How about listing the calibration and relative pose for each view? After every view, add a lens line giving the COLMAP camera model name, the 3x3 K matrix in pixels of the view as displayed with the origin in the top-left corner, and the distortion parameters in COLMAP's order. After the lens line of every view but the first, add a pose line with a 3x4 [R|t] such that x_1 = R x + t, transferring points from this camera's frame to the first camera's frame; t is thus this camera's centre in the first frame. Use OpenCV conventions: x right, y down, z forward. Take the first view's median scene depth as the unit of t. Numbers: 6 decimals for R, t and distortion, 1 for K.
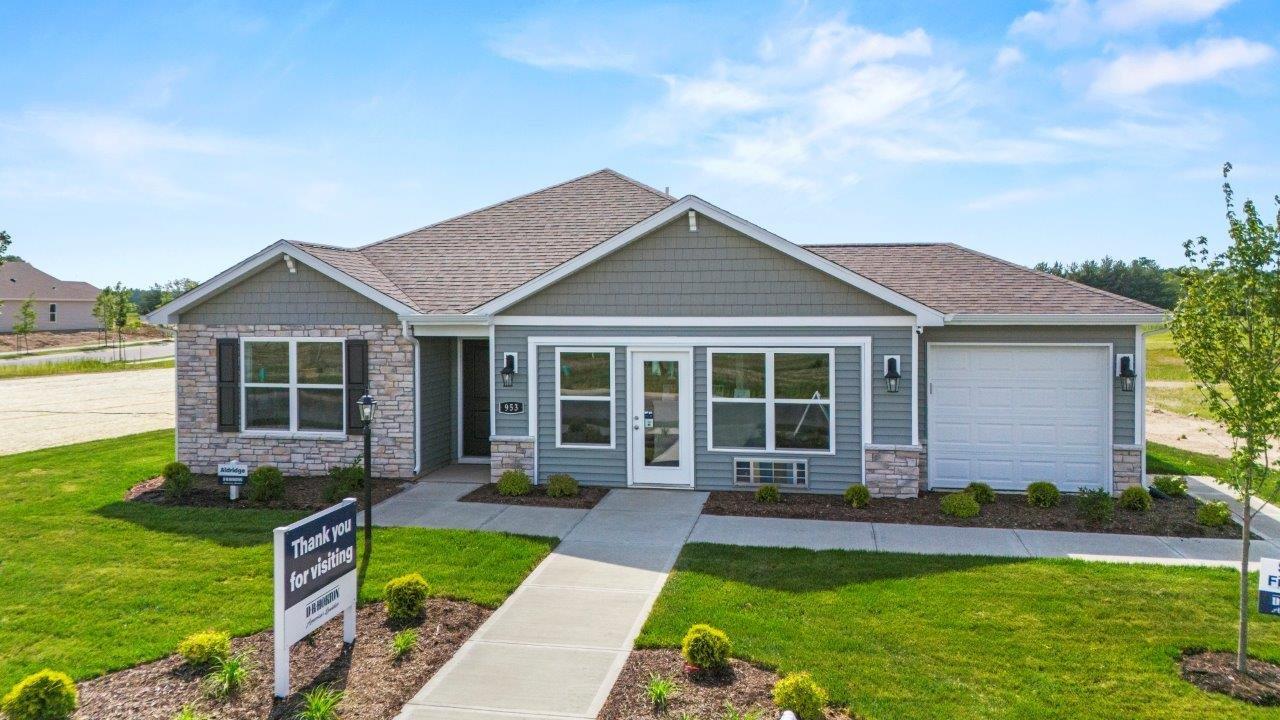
lens RADIAL K [[577.5, 0, 636.0], [0, 577.5, 270.4], [0, 0, 1]] dist [0.005214, -0.000452]
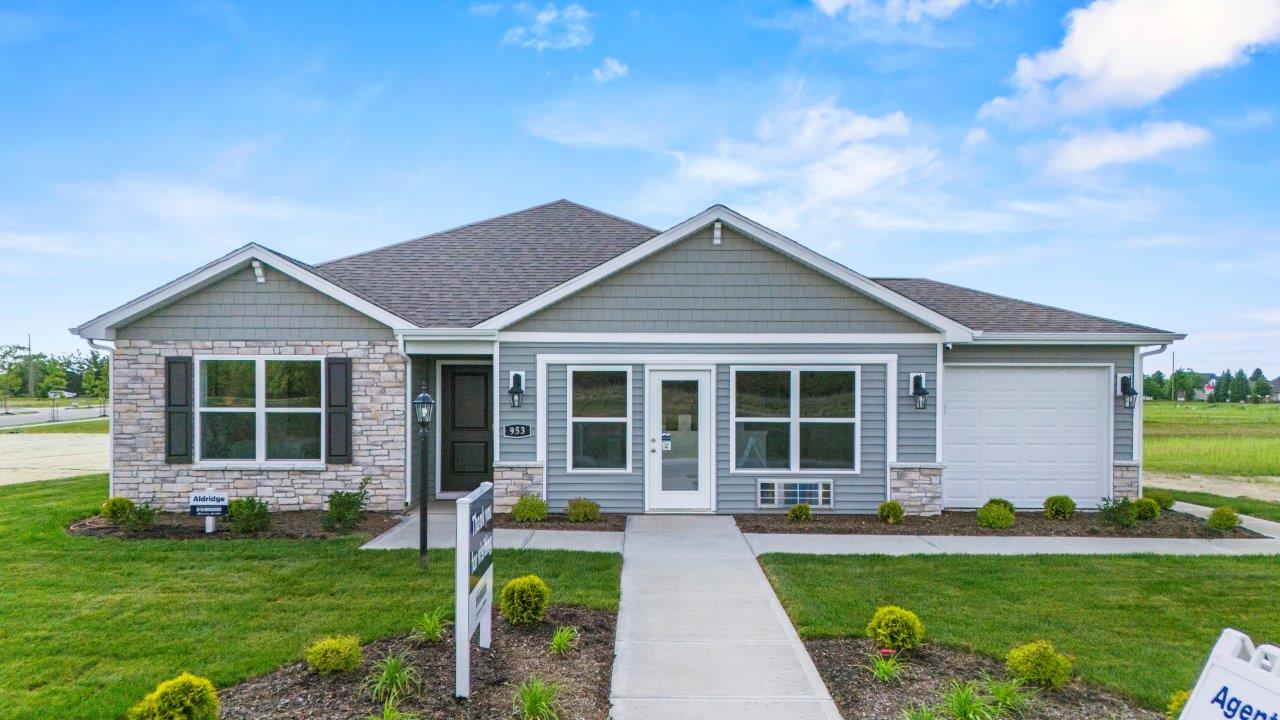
lens RADIAL K [[598.9, 0, 644.5], [0, 598.9, 313.3], [0, 0, 1]] dist [0.006232, 0.000365]
pose [[0.993541, 0.015096, 0.112468, -0.128238], [-0.015232, 0.999884, 0.000358, 0.047612], [-0.112449, -0.002069, 0.993655, 0.027600]]
